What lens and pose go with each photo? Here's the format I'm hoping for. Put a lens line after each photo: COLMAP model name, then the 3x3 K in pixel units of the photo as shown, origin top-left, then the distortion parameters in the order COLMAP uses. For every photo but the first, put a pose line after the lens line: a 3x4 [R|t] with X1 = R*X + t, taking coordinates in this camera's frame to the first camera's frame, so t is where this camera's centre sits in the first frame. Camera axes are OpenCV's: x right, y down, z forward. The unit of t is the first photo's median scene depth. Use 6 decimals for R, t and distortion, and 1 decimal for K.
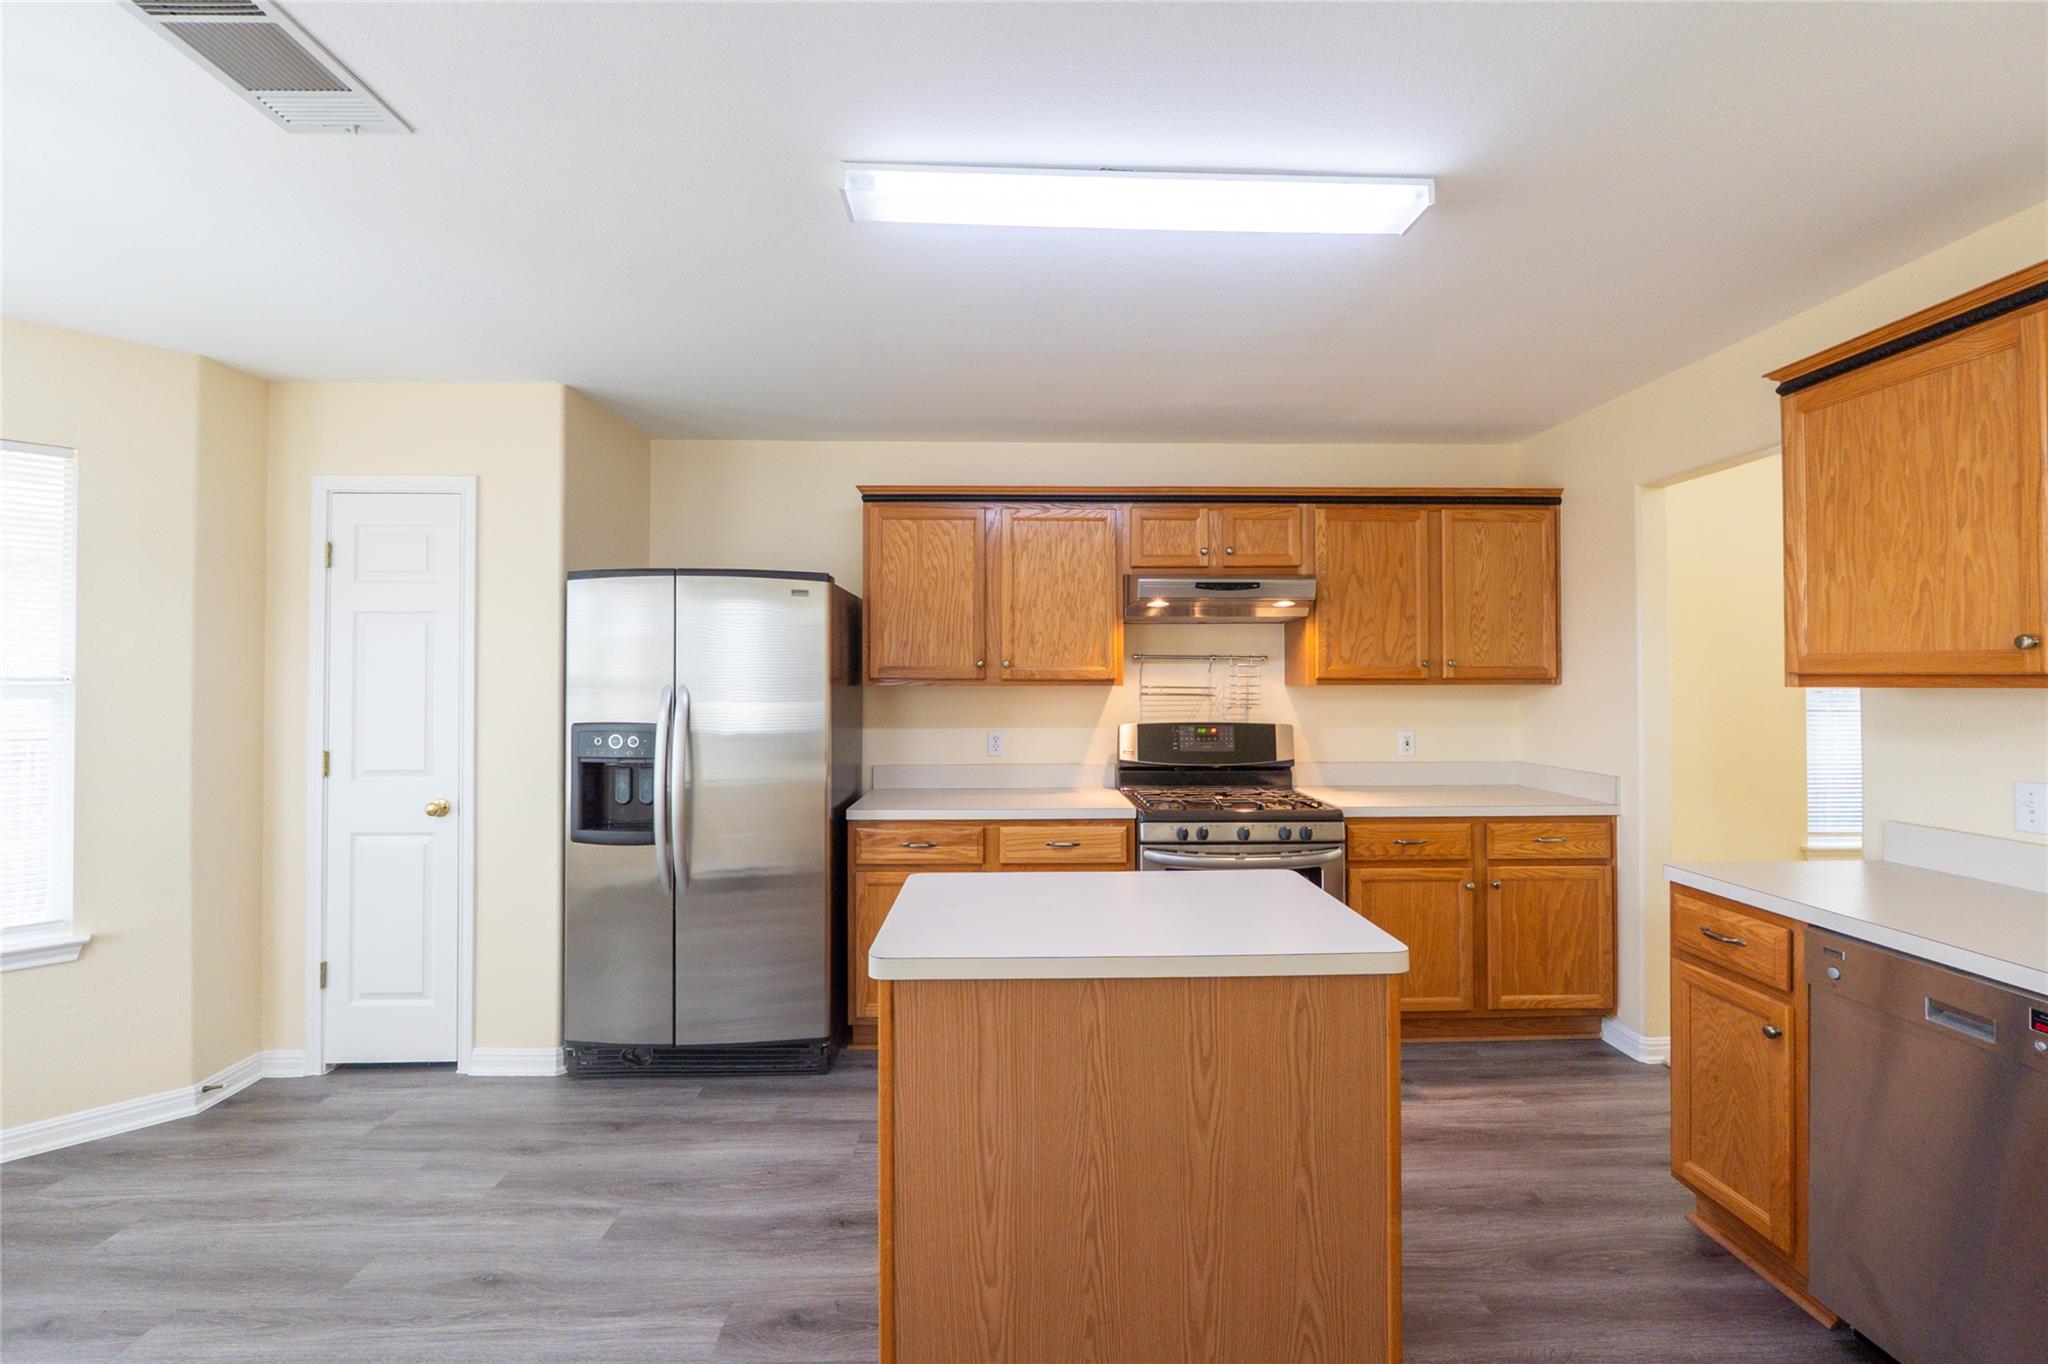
lens RADIAL K [[855.6, 0, 1024.0], [0, 855.6, 682.0], [0, 0, 1]] dist [-0.002011, -0.000145]
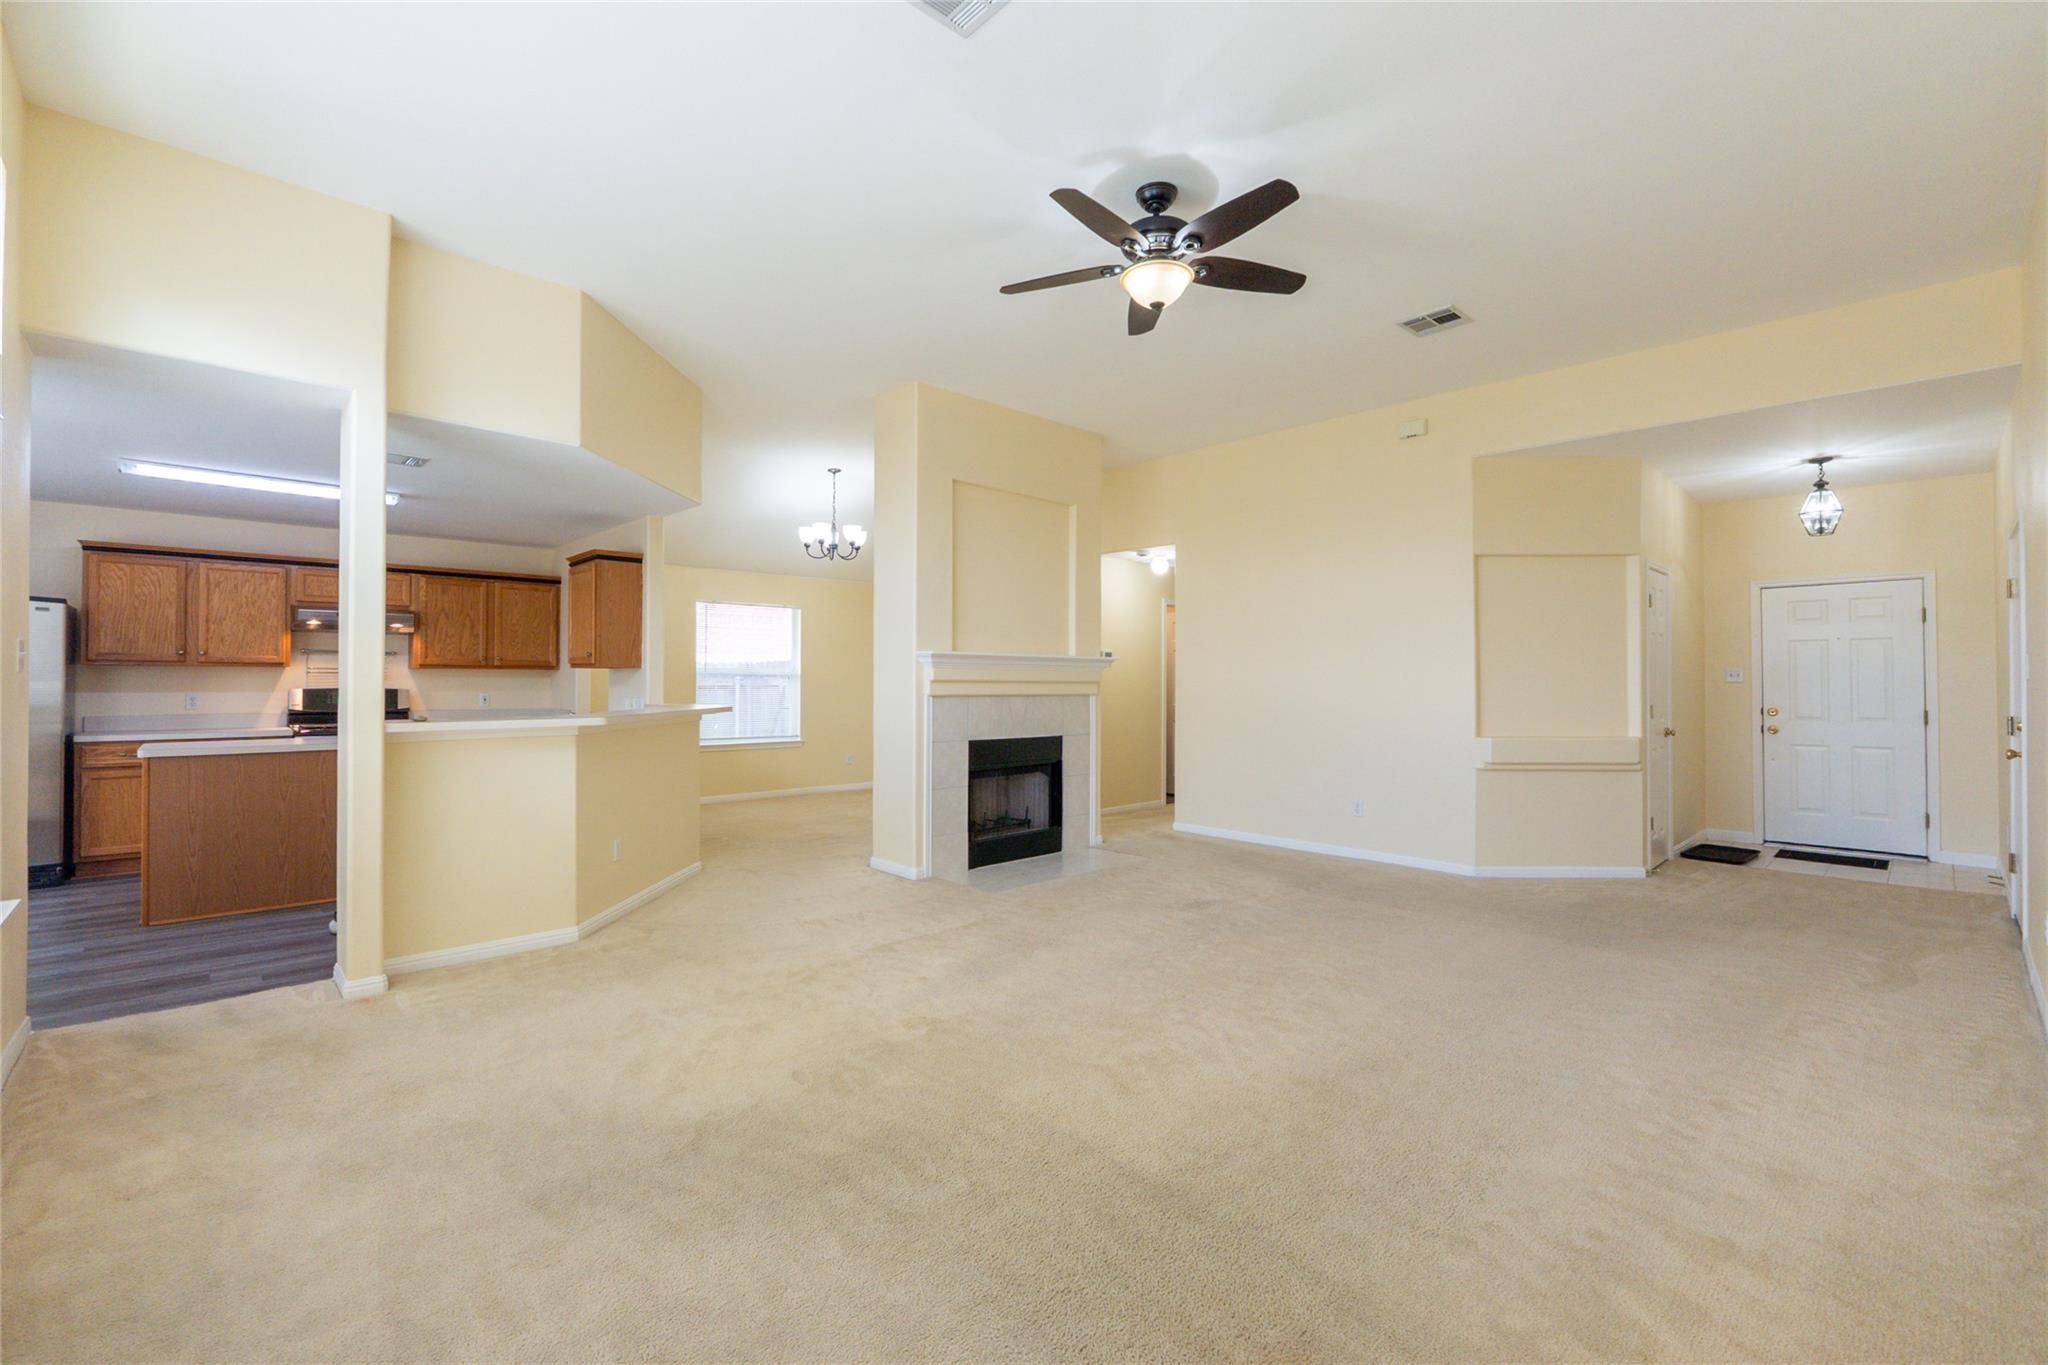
lens RADIAL K [[888.9, 0, 1024.0], [0, 888.9, 682.5], [0, 0, 1]] dist [-0.000917, -0.000362]
pose [[0.749098, 0.005382, 0.662438, 0.034532], [-0.007547, 0.999971, 0.000410, 0.025293], [-0.662417, -0.005306, 0.749117, -1.423851]]
